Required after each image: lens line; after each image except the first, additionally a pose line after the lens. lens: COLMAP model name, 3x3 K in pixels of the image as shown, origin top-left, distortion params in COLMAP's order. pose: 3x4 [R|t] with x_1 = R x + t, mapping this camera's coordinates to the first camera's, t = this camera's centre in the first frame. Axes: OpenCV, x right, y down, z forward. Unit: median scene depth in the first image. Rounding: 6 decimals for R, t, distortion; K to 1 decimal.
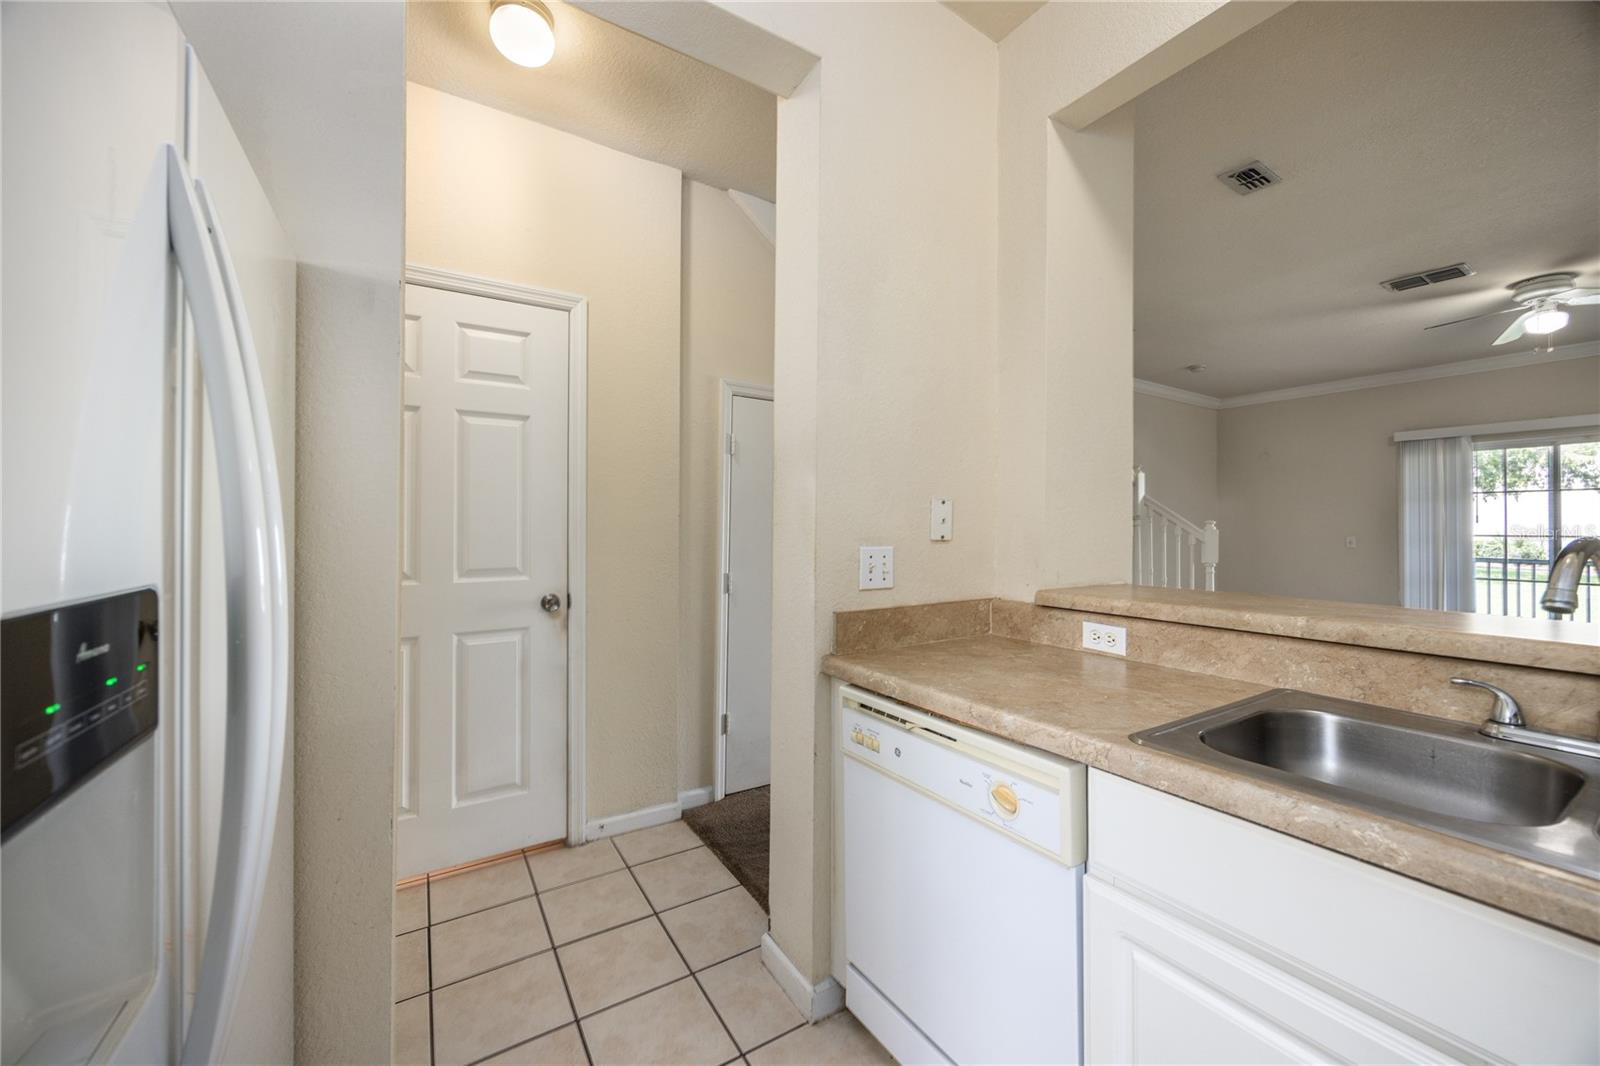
lens RADIAL K [[610.9, 0, 801.6], [0, 610.9, 529.3], [0, 0, 1]] dist [0.004814, 0.000230]
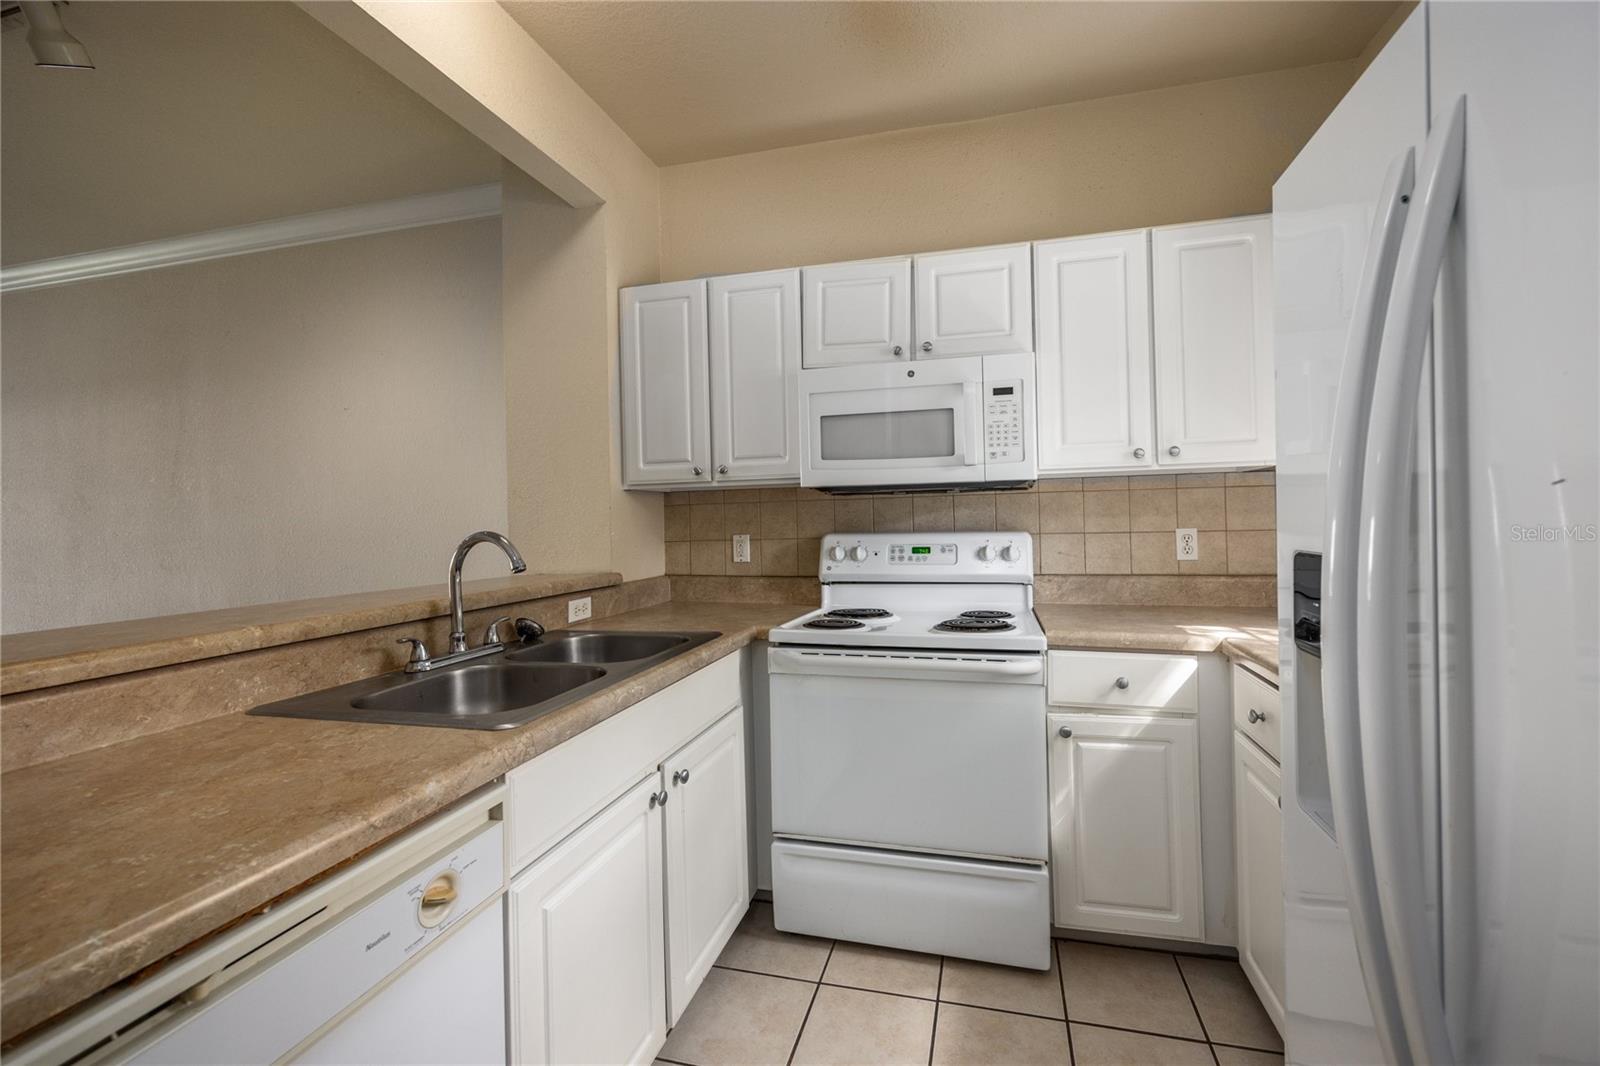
lens RADIAL K [[654.8, 0, 829.6], [0, 654.8, 519.6], [0, 0, 1]] dist [0.003297, 0.000785]
pose [[-0.694061, 0.007908, 0.719873, -0.485194], [0.015096, 0.999880, 0.003571, -0.009475], [-0.719758, 0.013346, -0.694097, 1.013154]]
